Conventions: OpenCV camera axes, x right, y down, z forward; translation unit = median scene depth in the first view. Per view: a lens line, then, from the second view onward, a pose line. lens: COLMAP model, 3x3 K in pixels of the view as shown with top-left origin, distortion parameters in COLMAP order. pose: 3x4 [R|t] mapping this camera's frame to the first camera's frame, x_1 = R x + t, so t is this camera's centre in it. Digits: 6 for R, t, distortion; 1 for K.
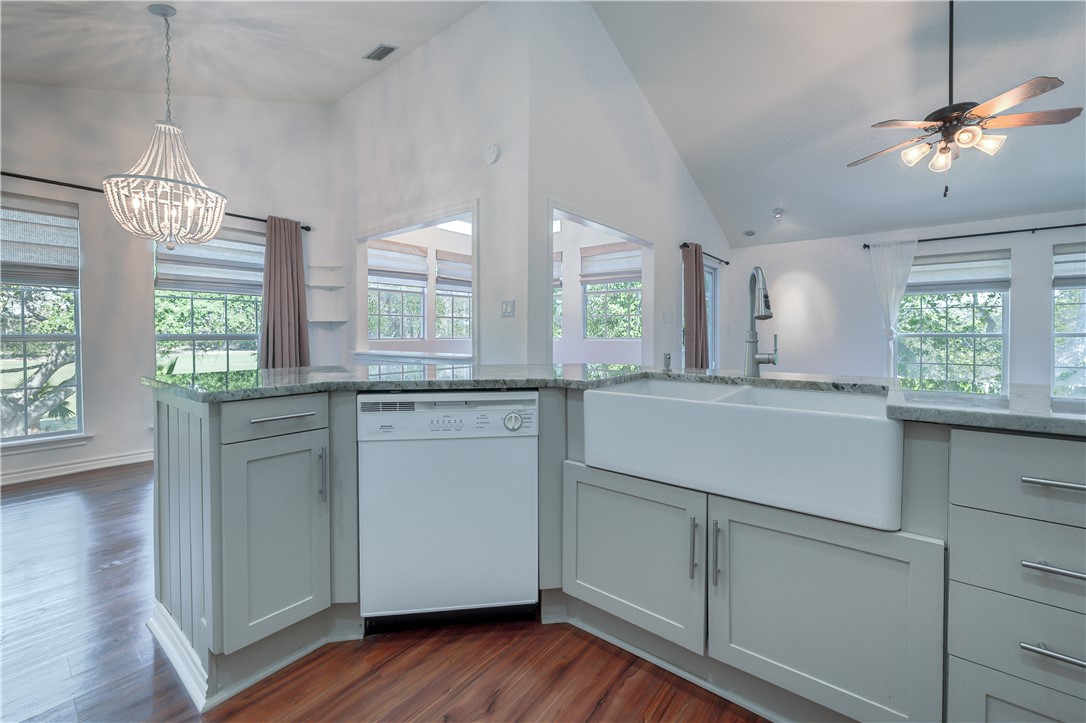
lens RADIAL K [[447.9, 0, 542.2], [0, 447.9, 336.4], [0, 0, 1]] dist [0.000772, 0.000150]
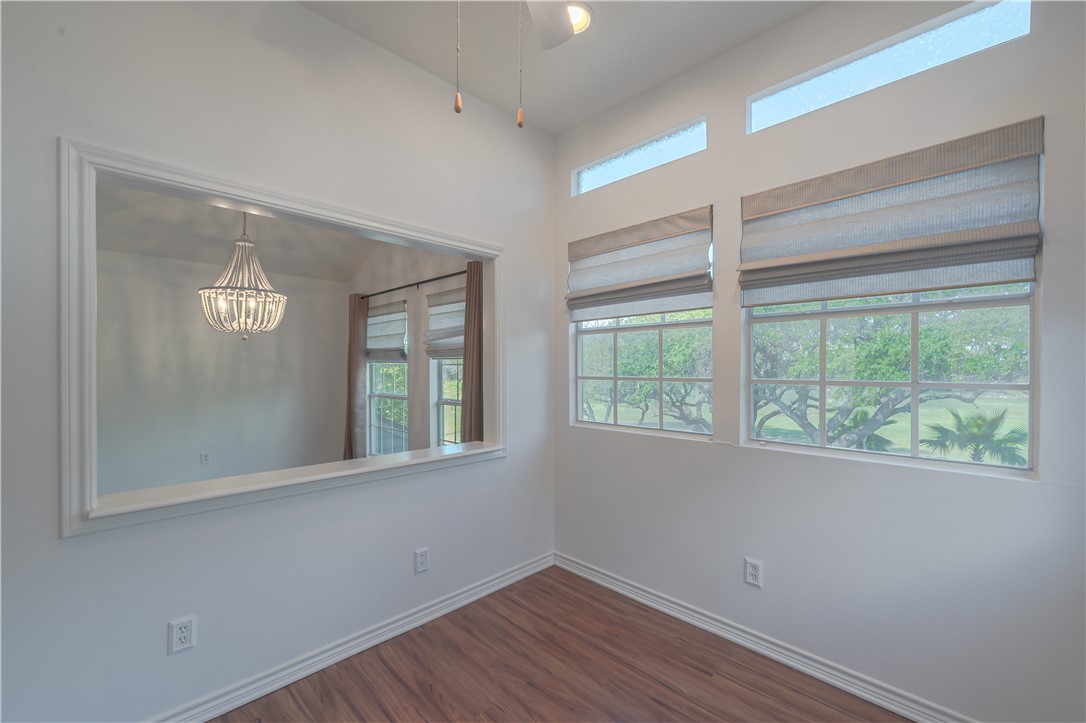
lens RADIAL K [[443.7, 0, 538.2], [0, 443.7, 367.8], [0, 0, 1]] dist [-0.001000, -0.000021]
pose [[-0.115592, 0.001155, -0.993296, 0.155044], [-0.005624, 0.999983, 0.001817, -0.057646], [0.993281, 0.005796, -0.115584, 0.937178]]
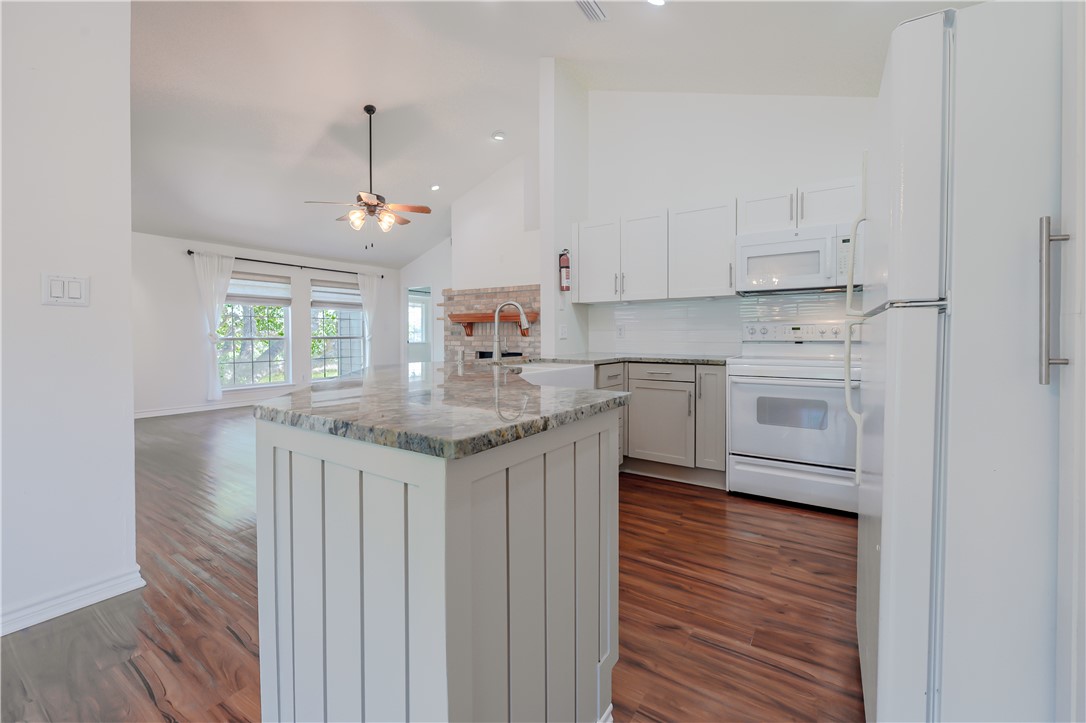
lens RADIAL K [[439.5, 0, 553.4], [0, 439.5, 343.0], [0, 0, 1]] dist [-0.002620, -0.000074]
pose [[-0.092474, -0.013814, 0.995619, -0.382985], [0.007229, 0.999868, 0.014545, -0.001582], [-0.995689, 0.008543, -0.092362, 0.277761]]
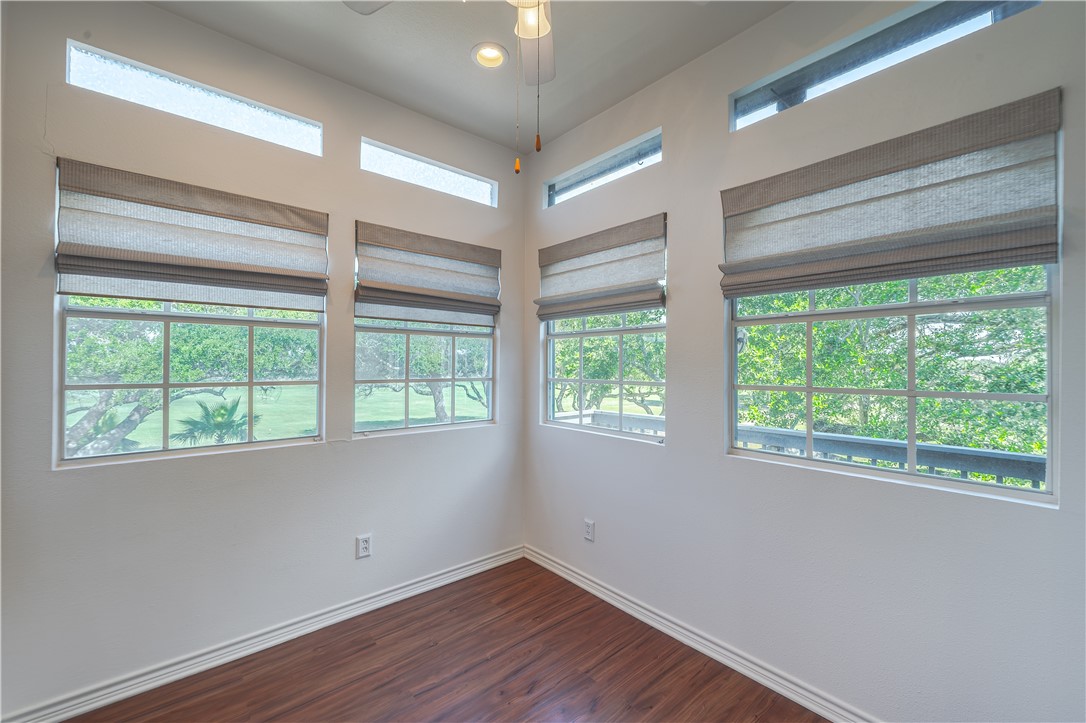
lens RADIAL K [[436.0, 0, 547.4], [0, 436.0, 360.2], [0, 0, 1]] dist [-0.000332, 0.000183]
pose [[0.983121, 0.002965, -0.182931, 0.014620], [-0.006317, 0.999823, -0.017742, -0.061554], [0.182846, 0.018598, 0.982966, 0.678743]]
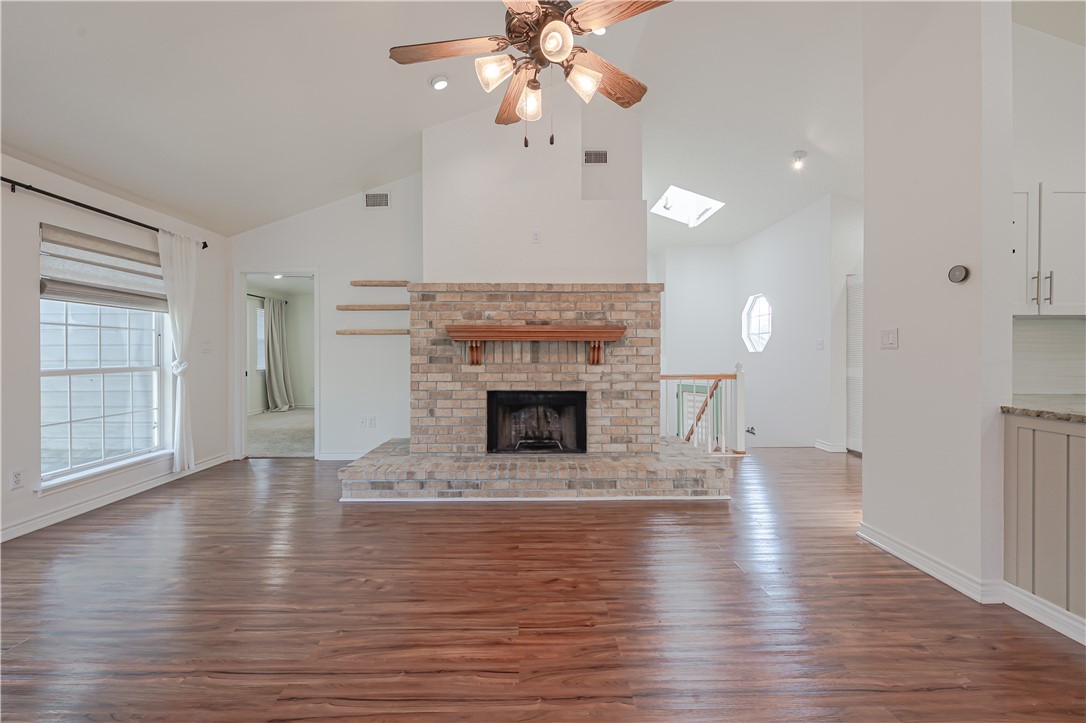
lens RADIAL K [[439.3, 0, 534.4], [0, 439.3, 357.8], [0, 0, 1]] dist [-0.000428, 0.000256]
pose [[-0.624383, -0.002490, 0.781115, 0.241434], [0.009182, 0.999902, 0.010527, -0.021905], [-0.781065, 0.013745, -0.624299, 0.754796]]
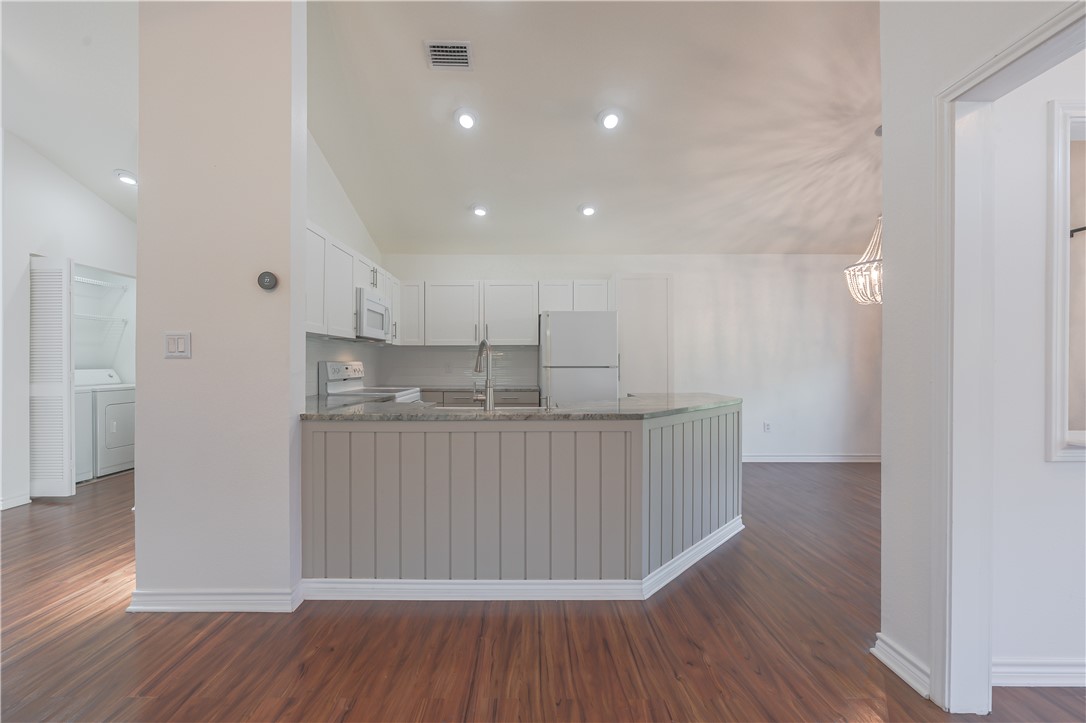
lens RADIAL K [[440.7, 0, 533.2], [0, 440.7, 363.7], [0, 0, 1]] dist [-0.000570, -0.003195]
pose [[-0.784161, 0.000974, -0.620556, 0.363116], [-0.002552, 0.999985, 0.004795, -0.020815], [0.620552, 0.005344, -0.784147, 0.653282]]
